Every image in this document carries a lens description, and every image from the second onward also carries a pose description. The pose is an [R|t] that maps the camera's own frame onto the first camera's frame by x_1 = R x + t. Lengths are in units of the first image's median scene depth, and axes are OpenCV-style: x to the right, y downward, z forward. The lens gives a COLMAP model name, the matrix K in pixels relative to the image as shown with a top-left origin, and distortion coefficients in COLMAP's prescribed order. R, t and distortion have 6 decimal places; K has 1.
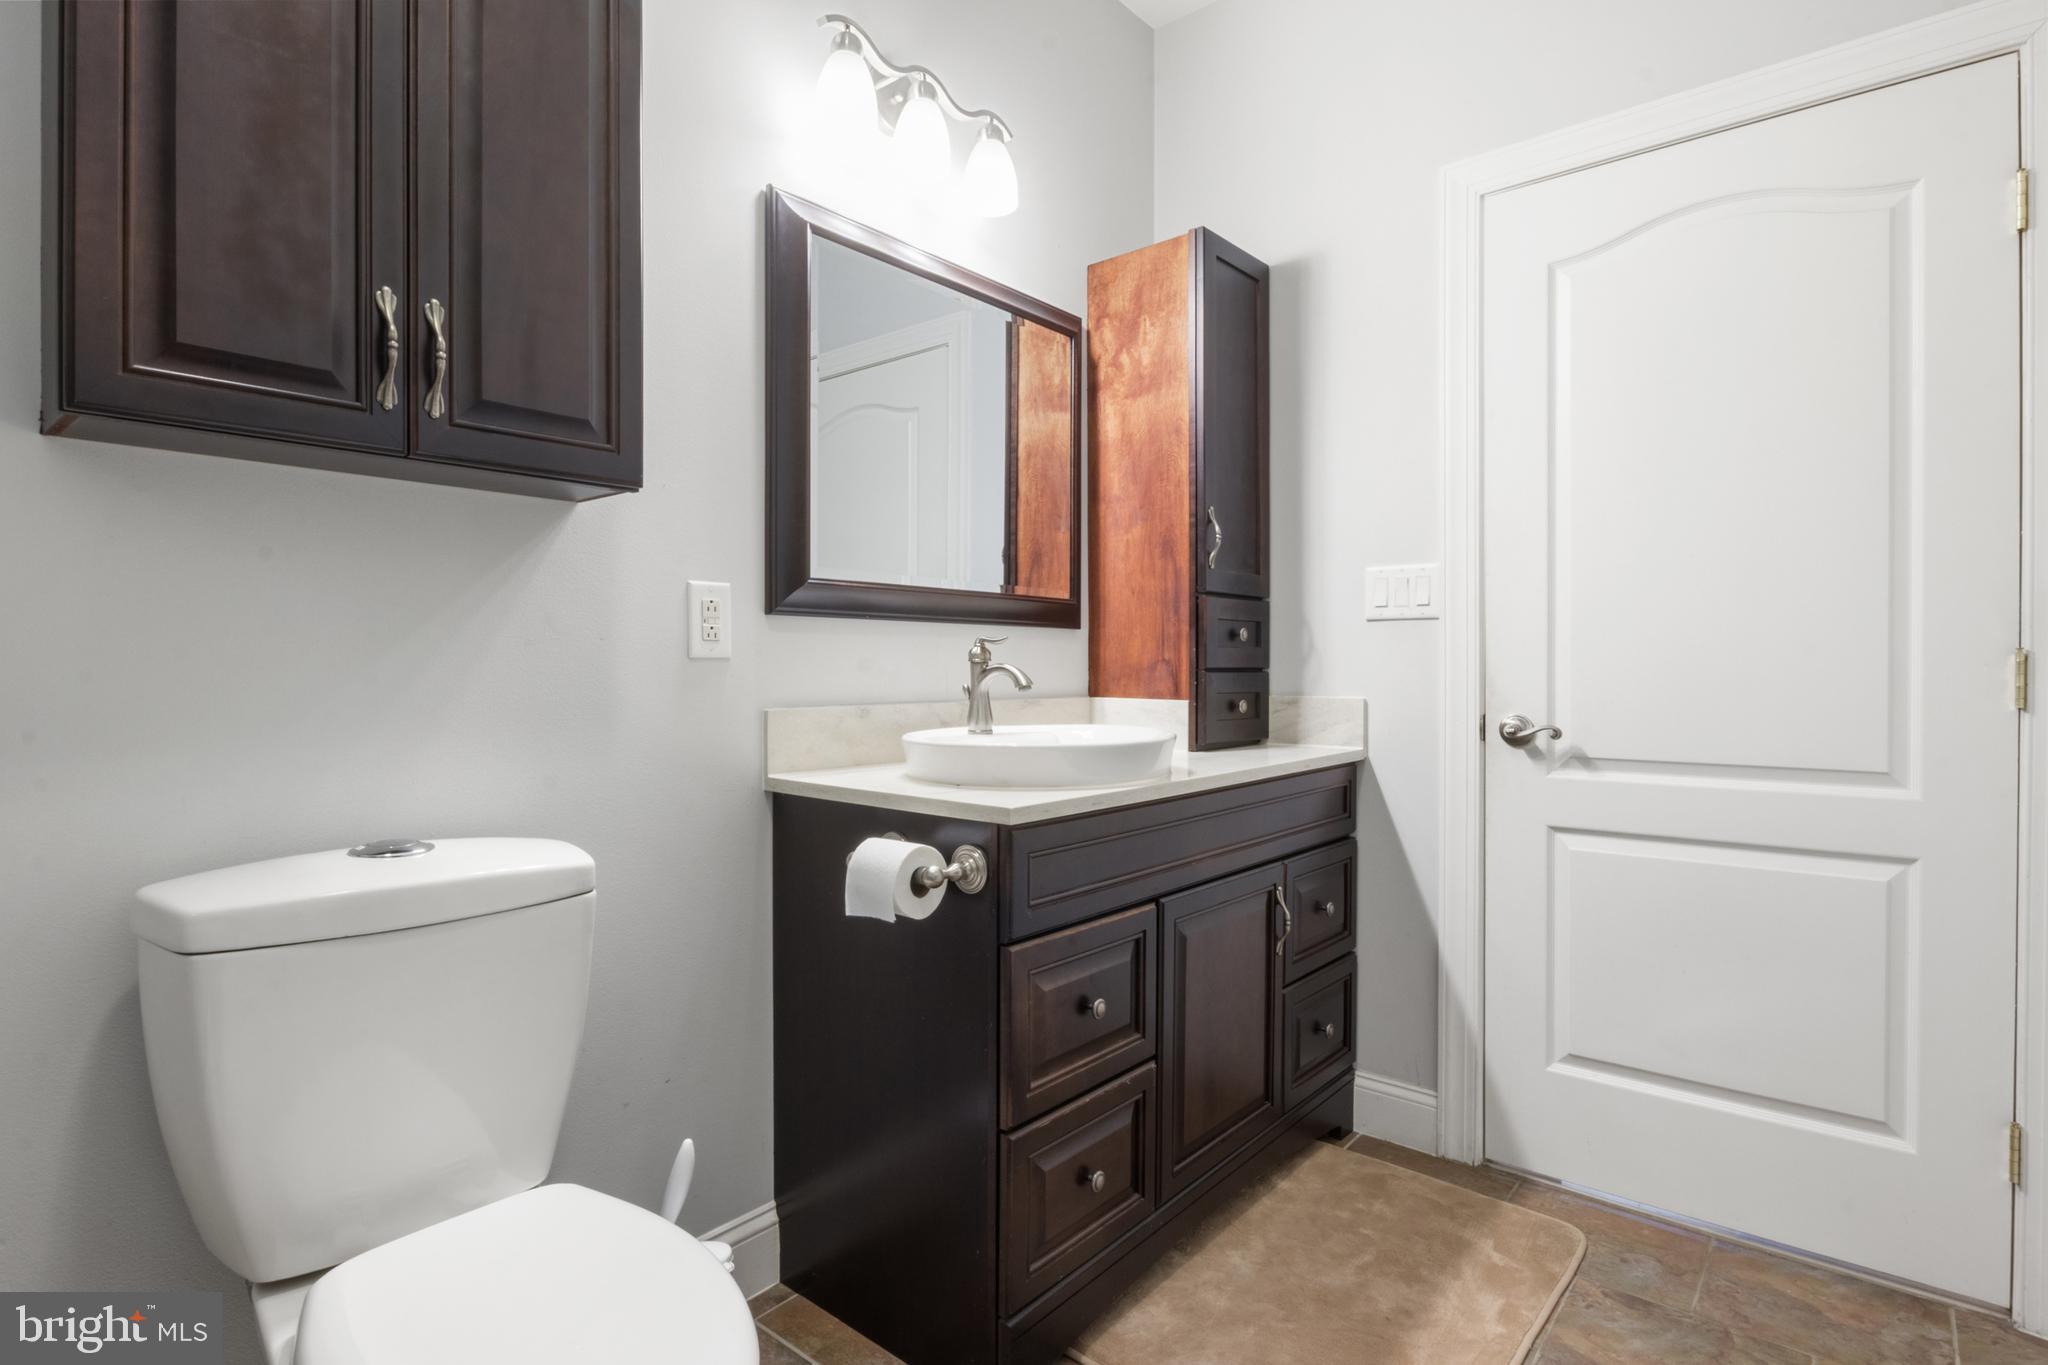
lens RADIAL K [[1034.4, 0, 1023.8], [0, 1034.4, 676.2], [0, 0, 1]] dist [-0.006086, 0.001482]
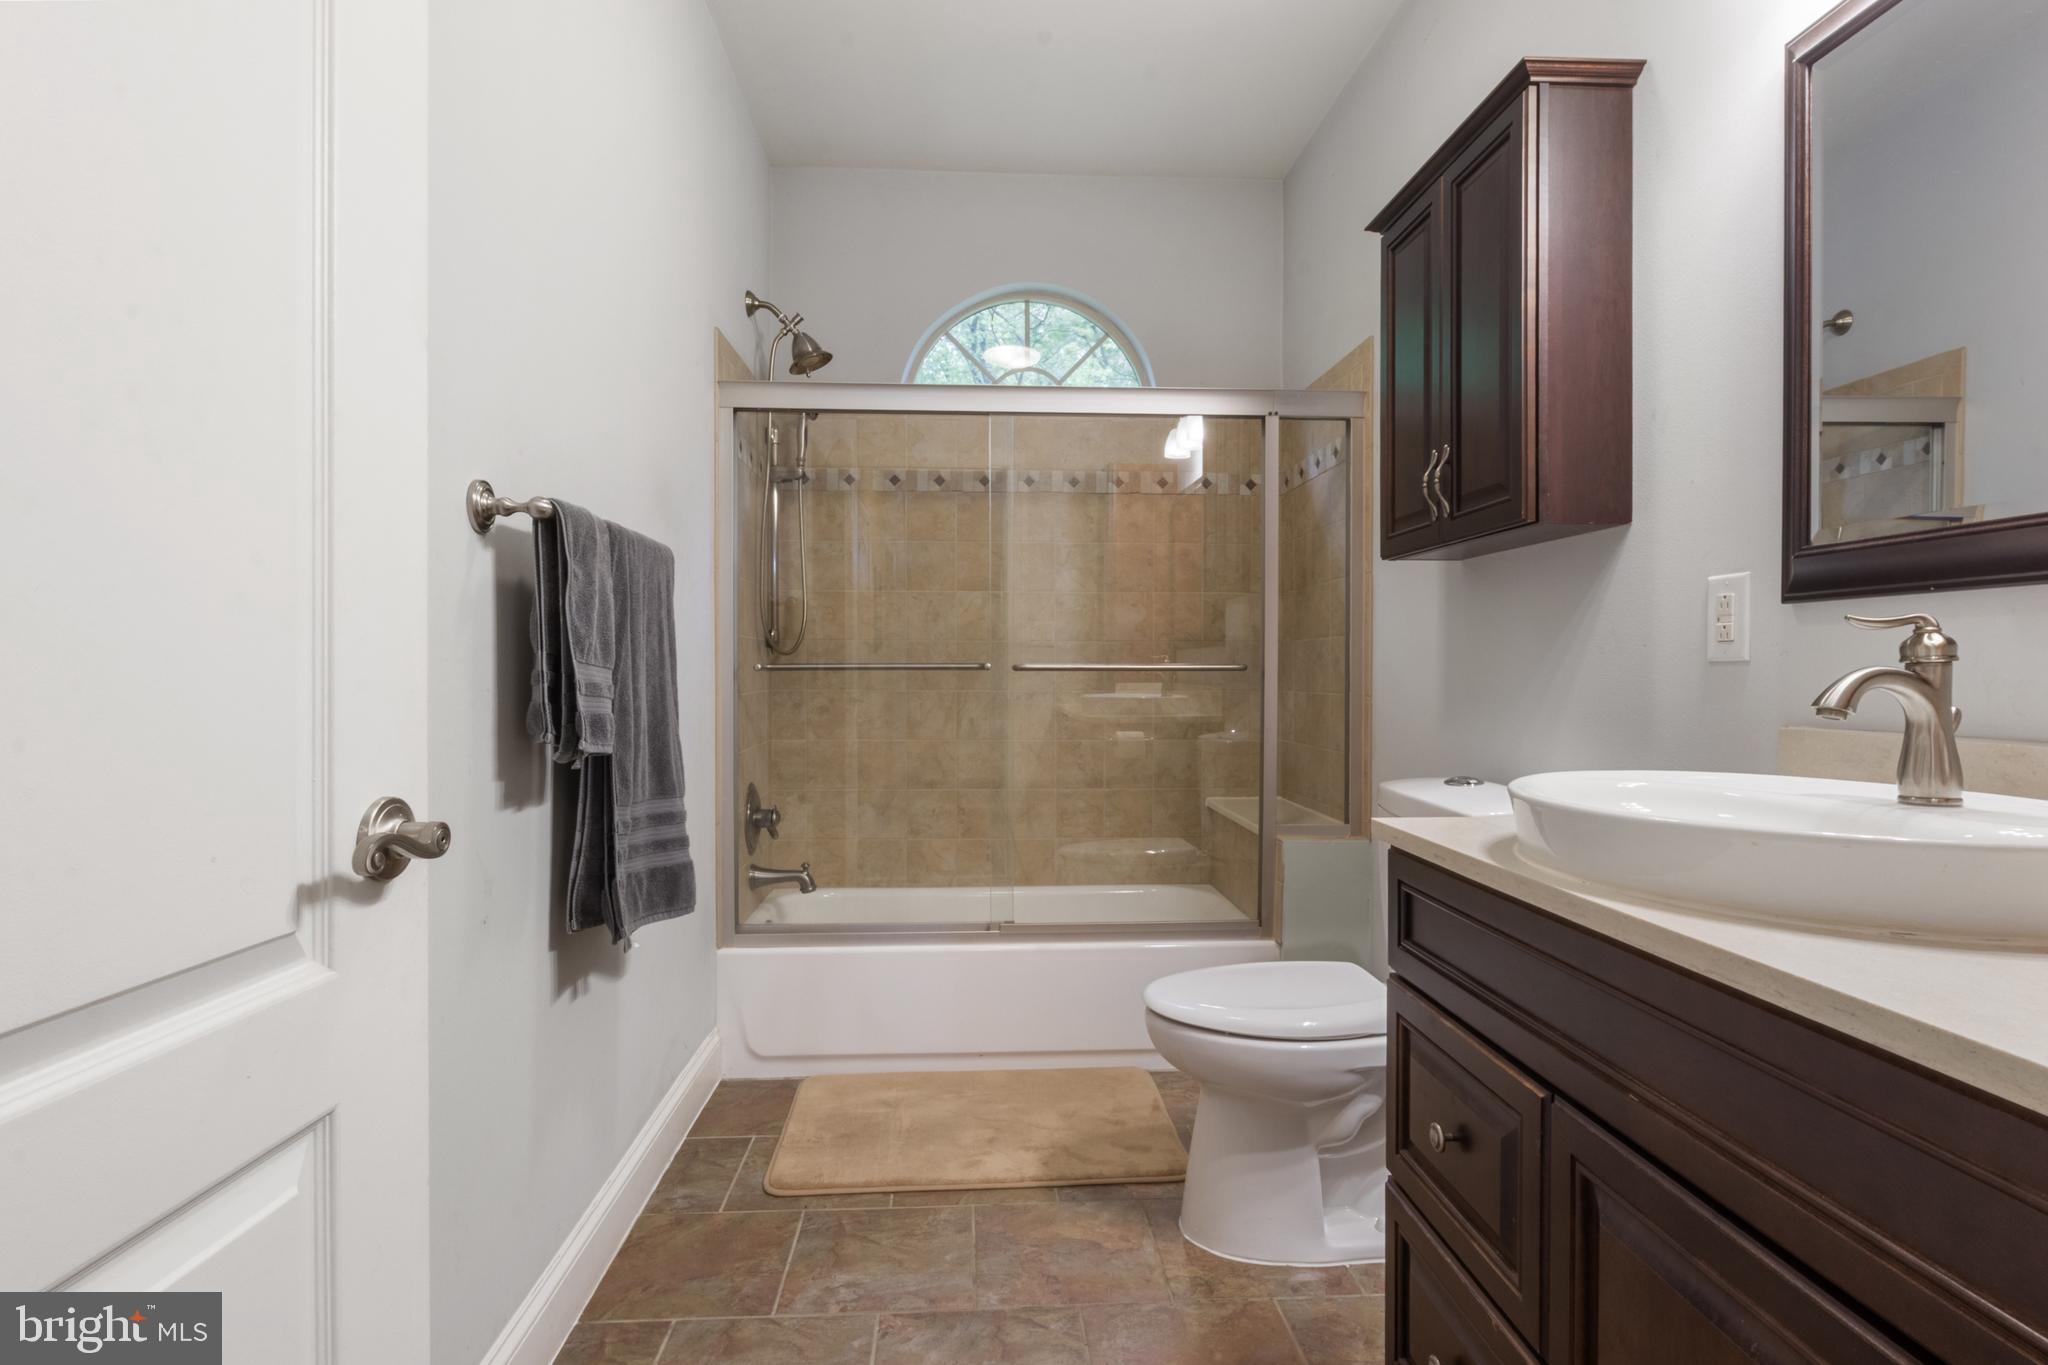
lens RADIAL K [[1034.4, 0, 1022.9], [0, 1034.4, 681.9], [0, 0, 1]] dist [-0.006086, 0.001482]
pose [[-0.720049, 0.009315, -0.693860, 0.632792], [0.000143, 0.999912, 0.013275, -0.010941], [0.693923, 0.009459, -0.719987, 1.062811]]
